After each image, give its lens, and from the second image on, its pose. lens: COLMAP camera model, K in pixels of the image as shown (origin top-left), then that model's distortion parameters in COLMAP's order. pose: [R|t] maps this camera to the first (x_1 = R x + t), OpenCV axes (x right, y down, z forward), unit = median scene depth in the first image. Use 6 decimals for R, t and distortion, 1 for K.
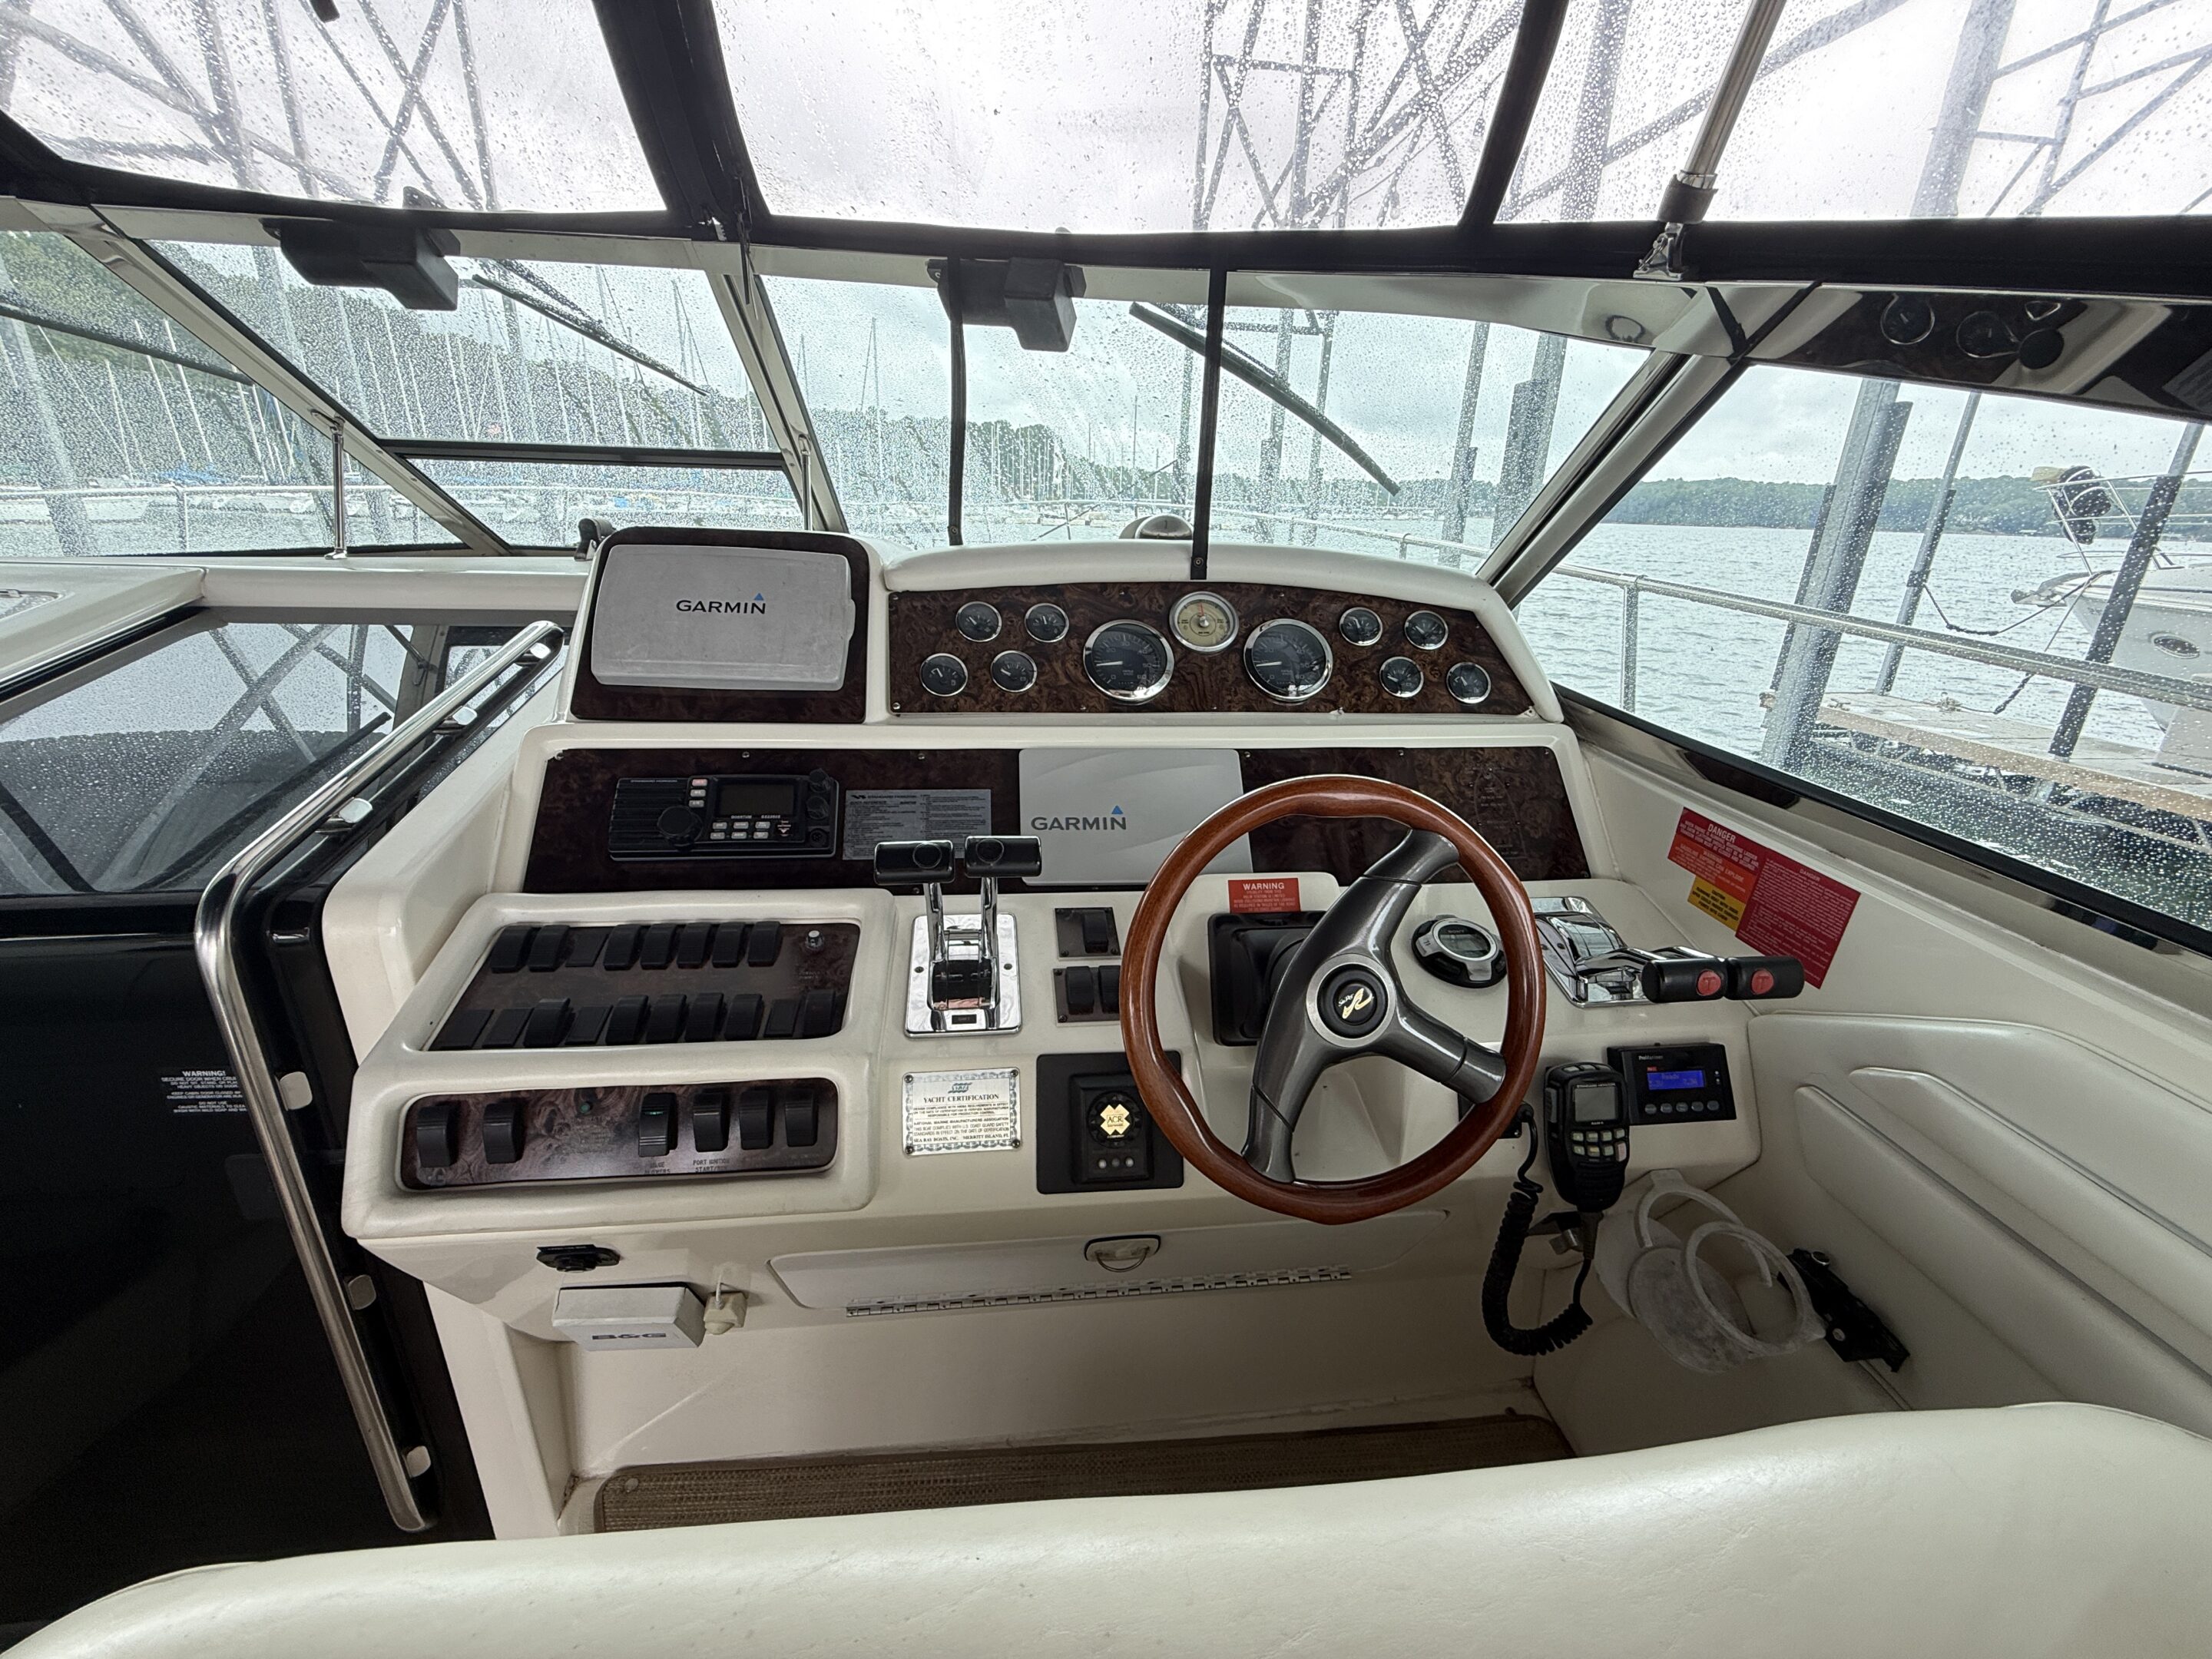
lens RADIAL K [[881.1, 0, 1098.8], [0, 881.1, 827.9], [0, 0, 1]] dist [0.000515, -0.000154]
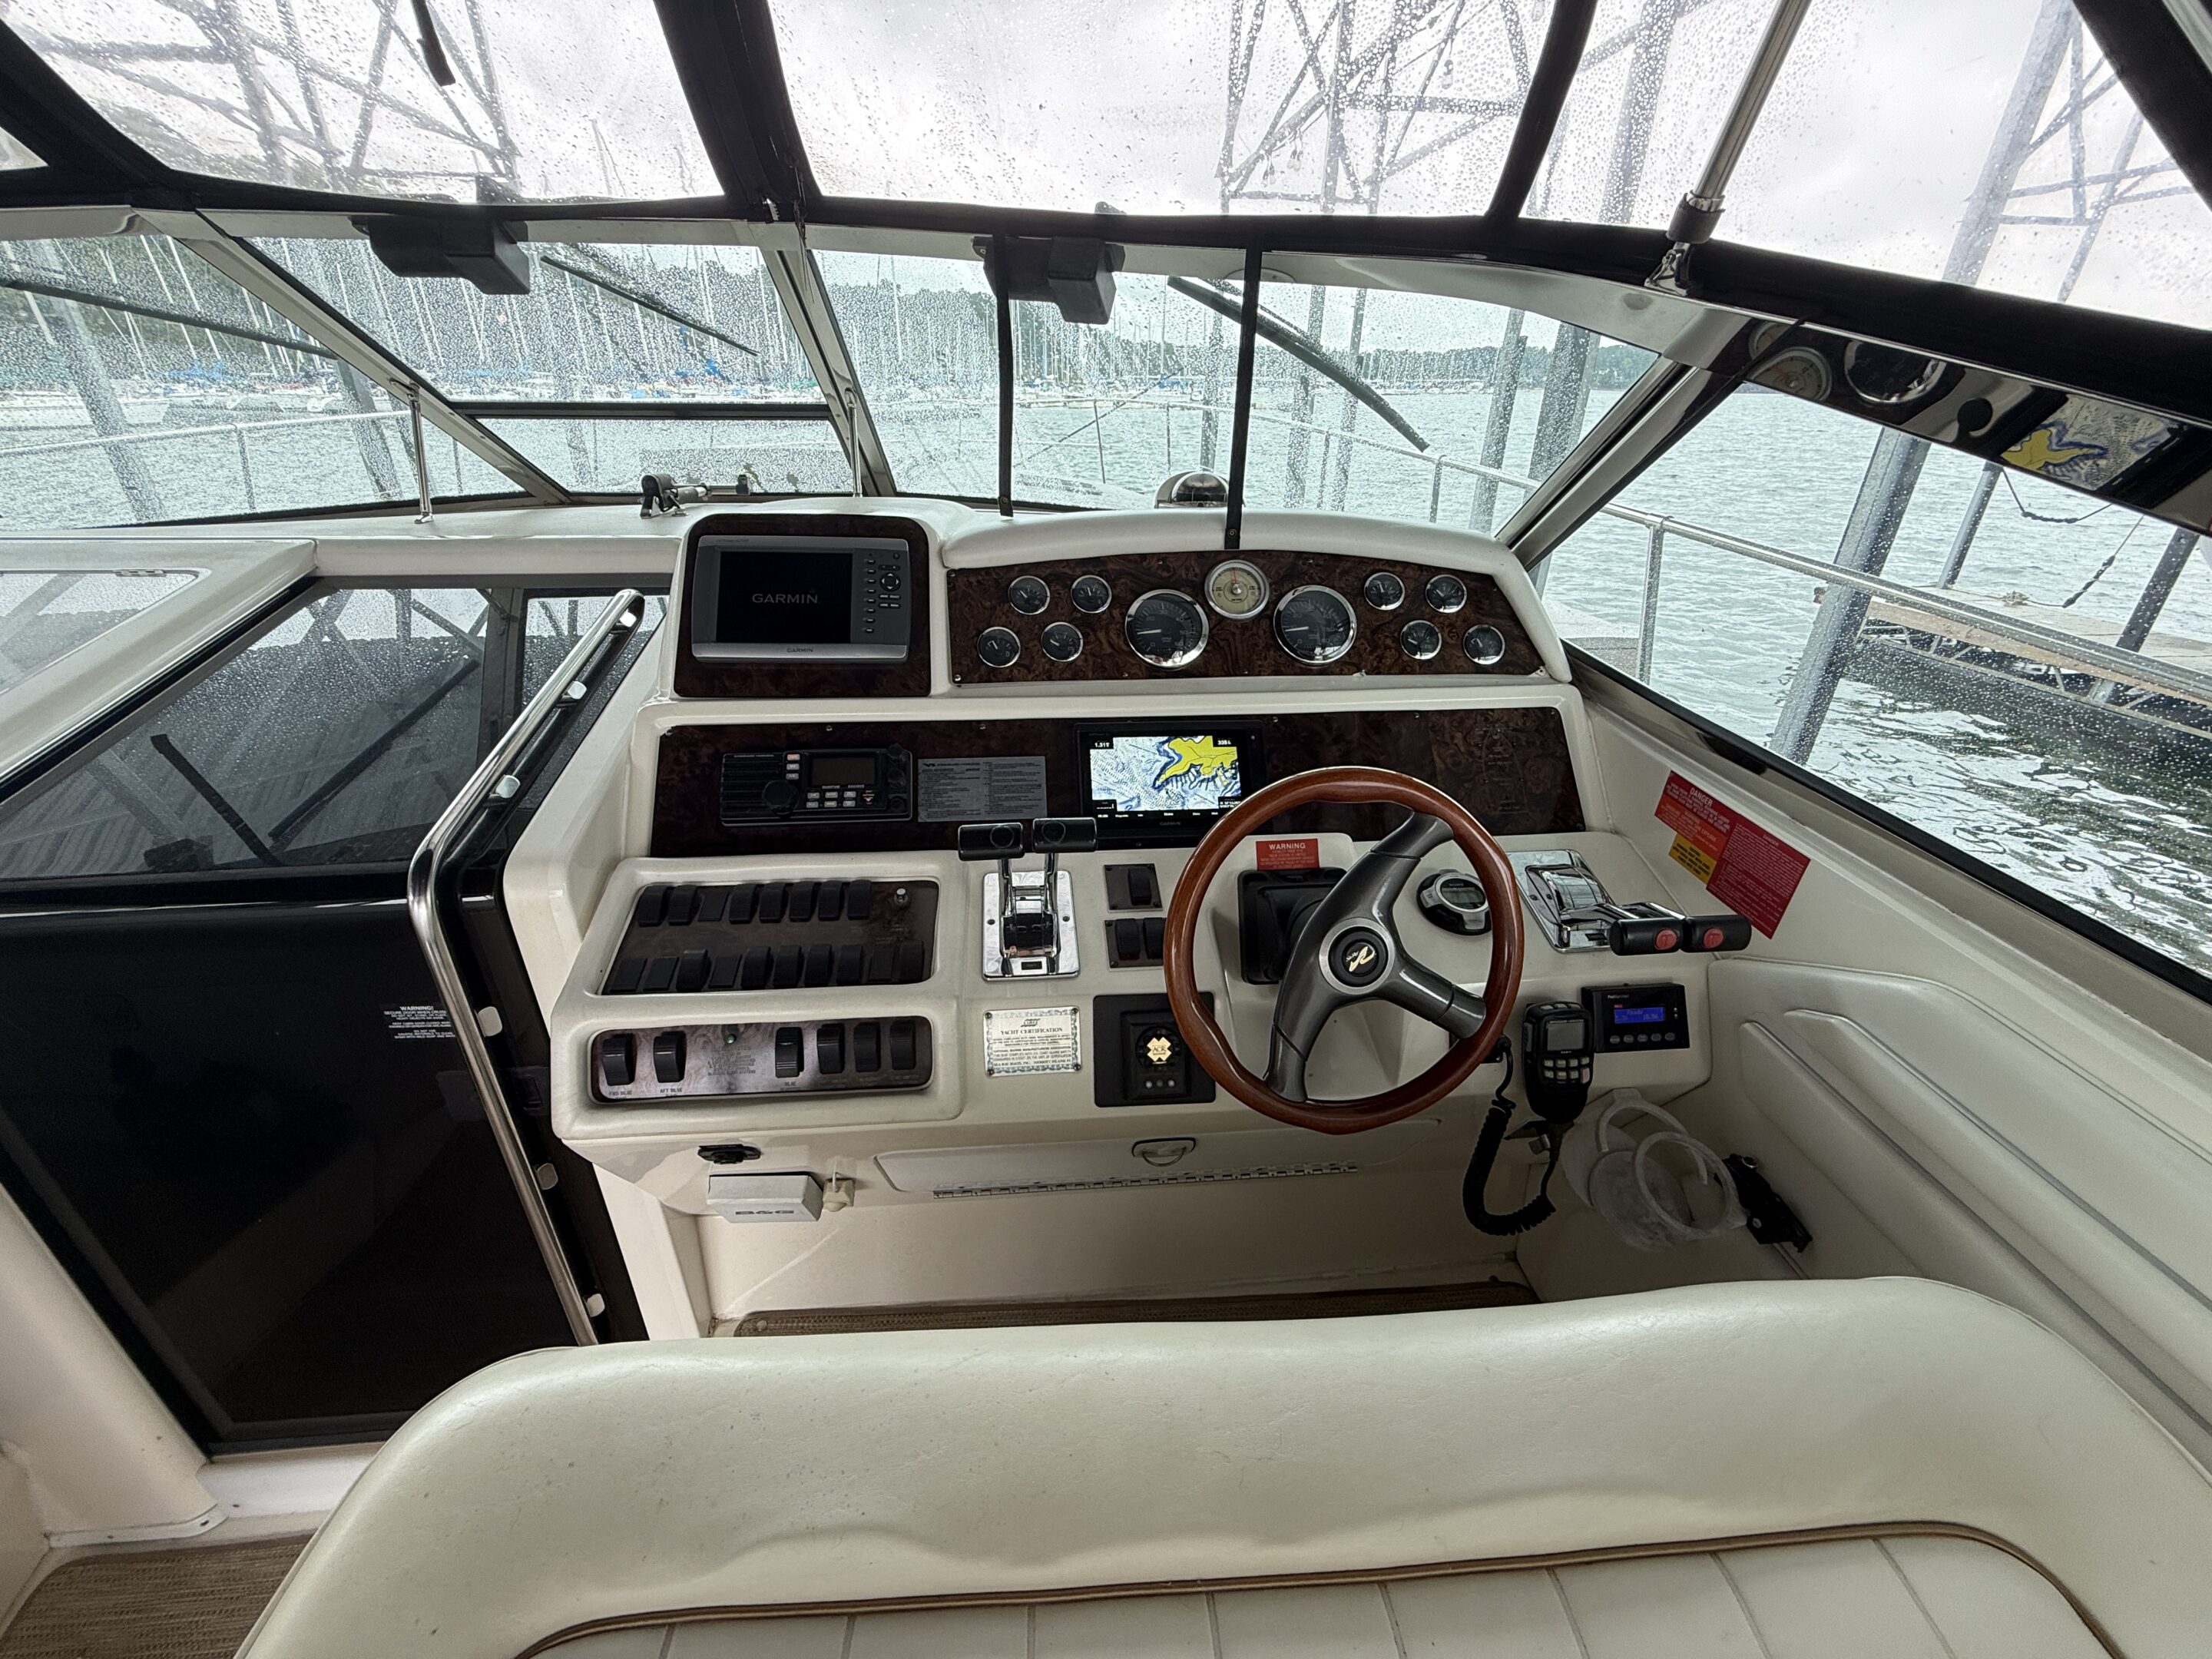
lens RADIAL K [[881.1, 0, 1098.2], [0, 881.1, 827.7], [0, 0, 1]] dist [0.000515, -0.000154]
pose [[0.999409, -0.004351, -0.034097, -0.016491], [0.008224, 0.993412, 0.114299, -0.080212], [0.033375, -0.114512, 0.992861, -0.124107]]
